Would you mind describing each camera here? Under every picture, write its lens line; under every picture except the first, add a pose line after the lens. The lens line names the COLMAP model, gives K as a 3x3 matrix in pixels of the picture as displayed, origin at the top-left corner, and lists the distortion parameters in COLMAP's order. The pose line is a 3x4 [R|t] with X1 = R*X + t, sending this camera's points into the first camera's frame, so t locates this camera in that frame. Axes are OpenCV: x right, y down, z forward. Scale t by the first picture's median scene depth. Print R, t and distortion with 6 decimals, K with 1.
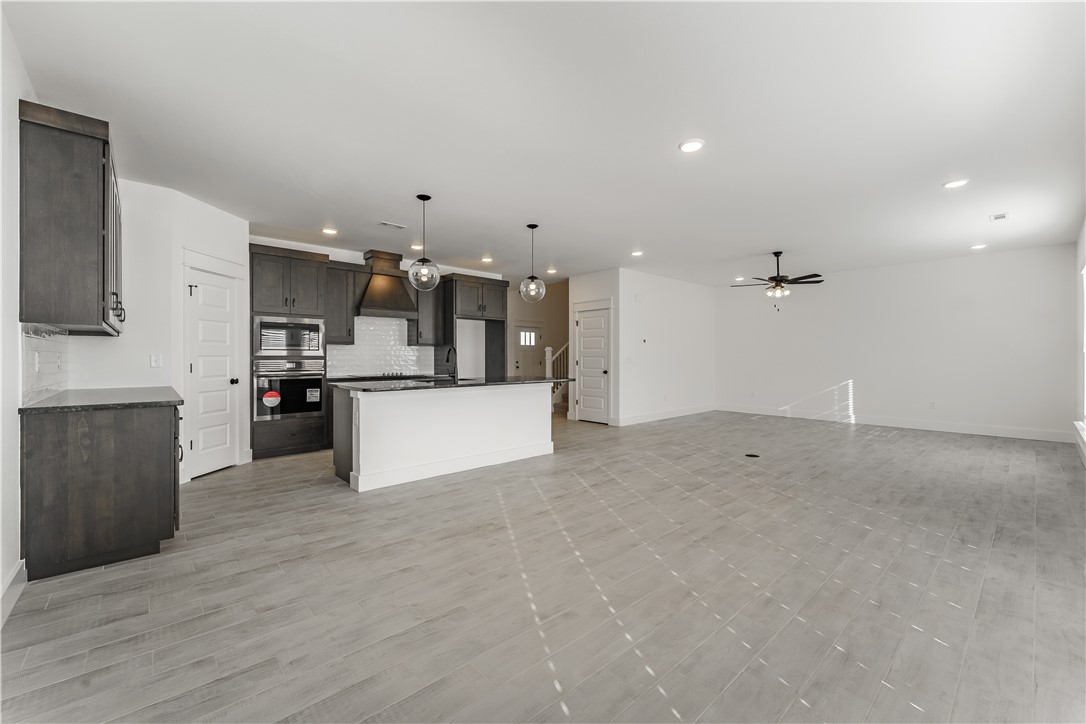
lens RADIAL K [[443.2, 0, 546.6], [0, 443.2, 358.1], [0, 0, 1]] dist [0.003870, 0.000543]
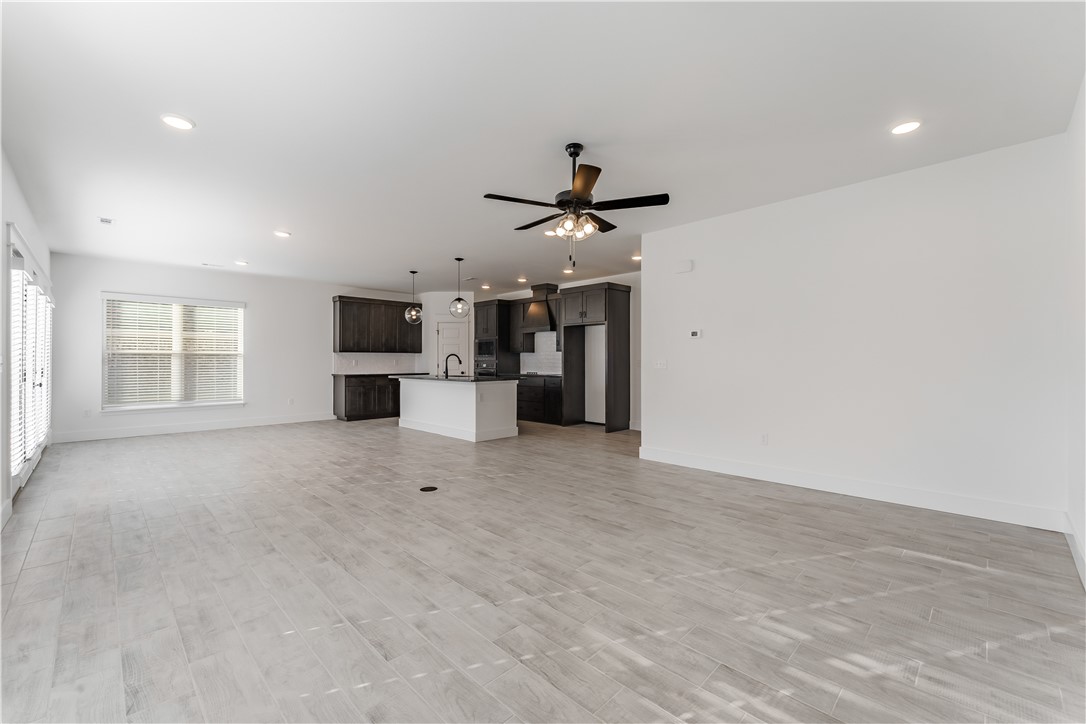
lens RADIAL K [[447.3, 0, 543.0], [0, 447.3, 362.0], [0, 0, 1]] dist [-0.000124, 0.000130]
pose [[0.038408, 0.000935, -0.999262, 1.117305], [-0.000262, 1.000000, 0.000926, 0.000143], [0.999262, 0.000227, 0.038408, 1.052299]]
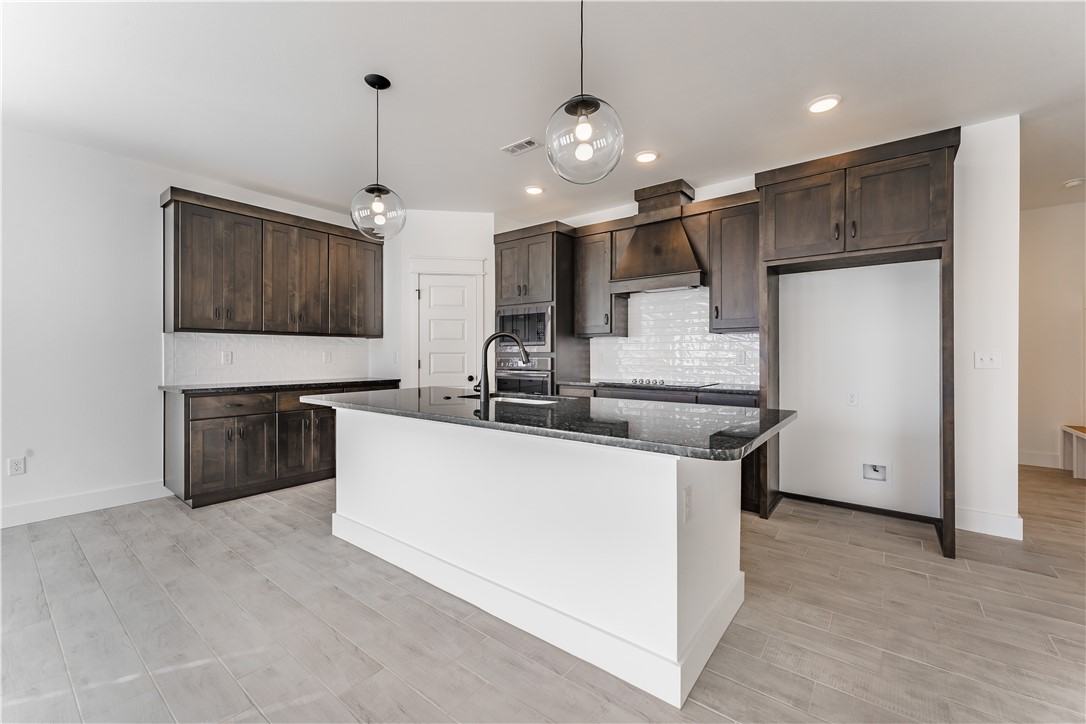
lens RADIAL K [[440.9, 0, 545.9], [0, 440.9, 356.3], [0, 0, 1]] dist [0.000811, 0.000216]
pose [[0.169250, 0.003200, -0.985568, 0.245340], [-0.000778, 0.999995, 0.003113, -0.000489], [0.985573, 0.000240, 0.169251, 0.812730]]
